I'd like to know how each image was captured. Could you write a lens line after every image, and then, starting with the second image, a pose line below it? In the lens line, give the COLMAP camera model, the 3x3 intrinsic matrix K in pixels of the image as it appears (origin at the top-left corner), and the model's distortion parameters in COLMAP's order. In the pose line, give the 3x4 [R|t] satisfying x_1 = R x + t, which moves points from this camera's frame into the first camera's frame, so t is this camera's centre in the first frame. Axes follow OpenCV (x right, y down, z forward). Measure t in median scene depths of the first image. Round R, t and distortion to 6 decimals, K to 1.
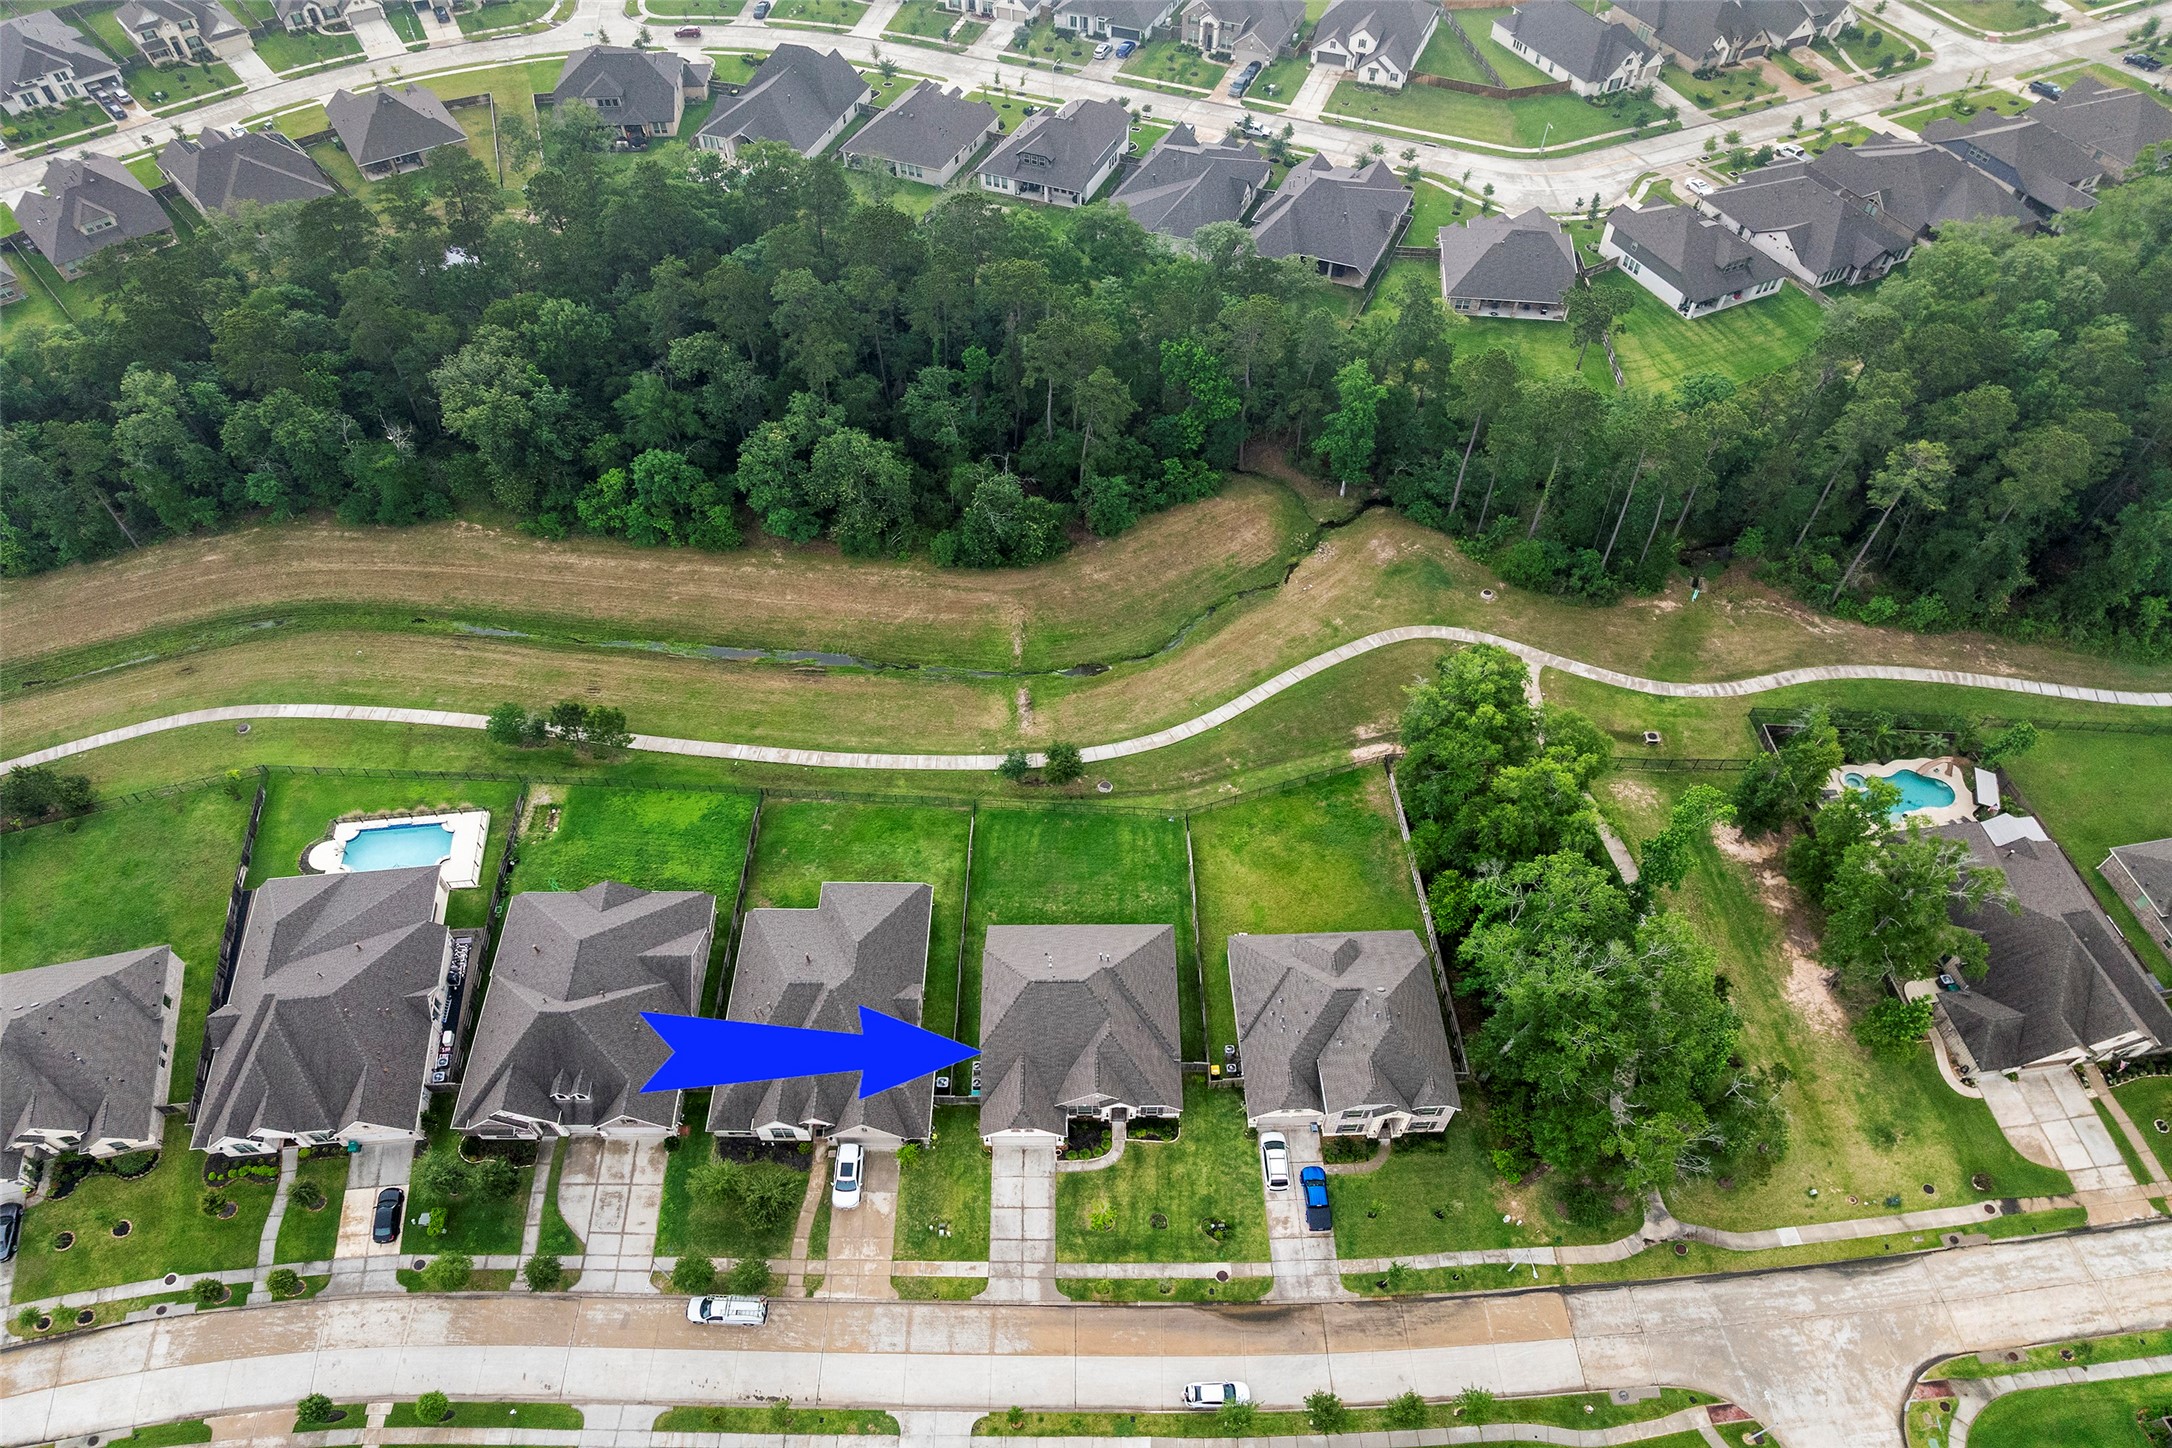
lens RADIAL K [[1503.8, 0, 1088.4], [0, 1503.8, 723.2], [0, 0, 1]] dist [-0.038952, 0.003488]
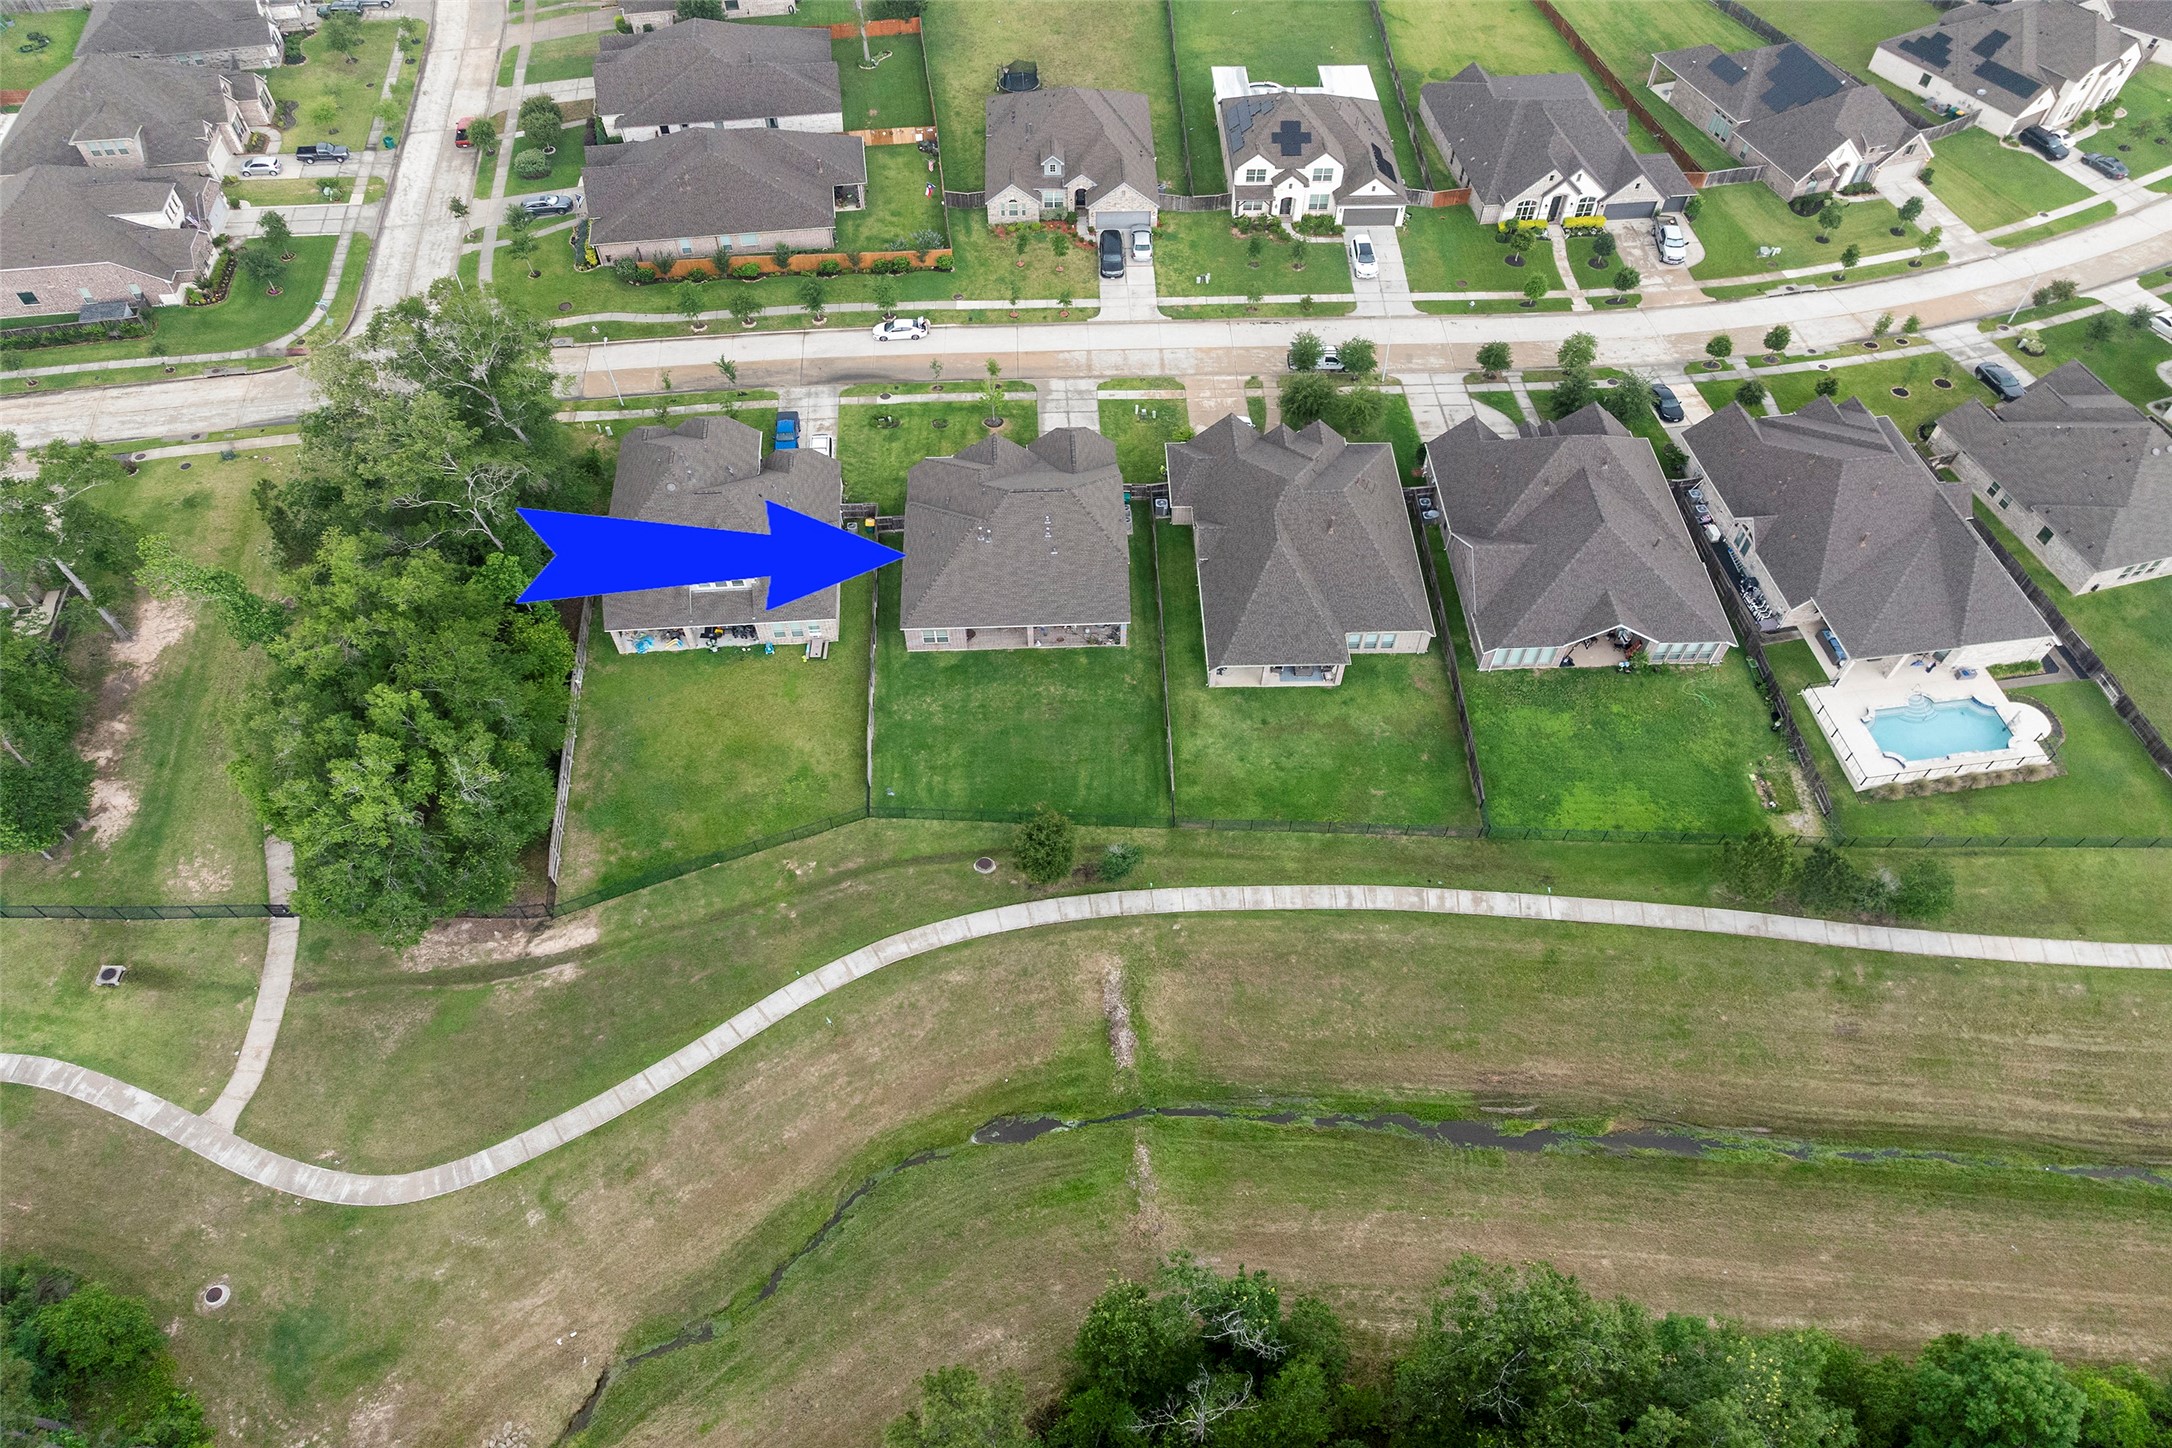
lens RADIAL K [[1503.8, 0, 1086.3], [0, 1503.8, 724.5], [0, 0, 1]] dist [-0.038952, 0.003488]
pose [[-0.999303, 0.030730, -0.021174, -0.022290], [-0.026651, -0.190487, 0.981328, -0.614775], [0.026122, 0.981209, 0.191174, 0.825776]]
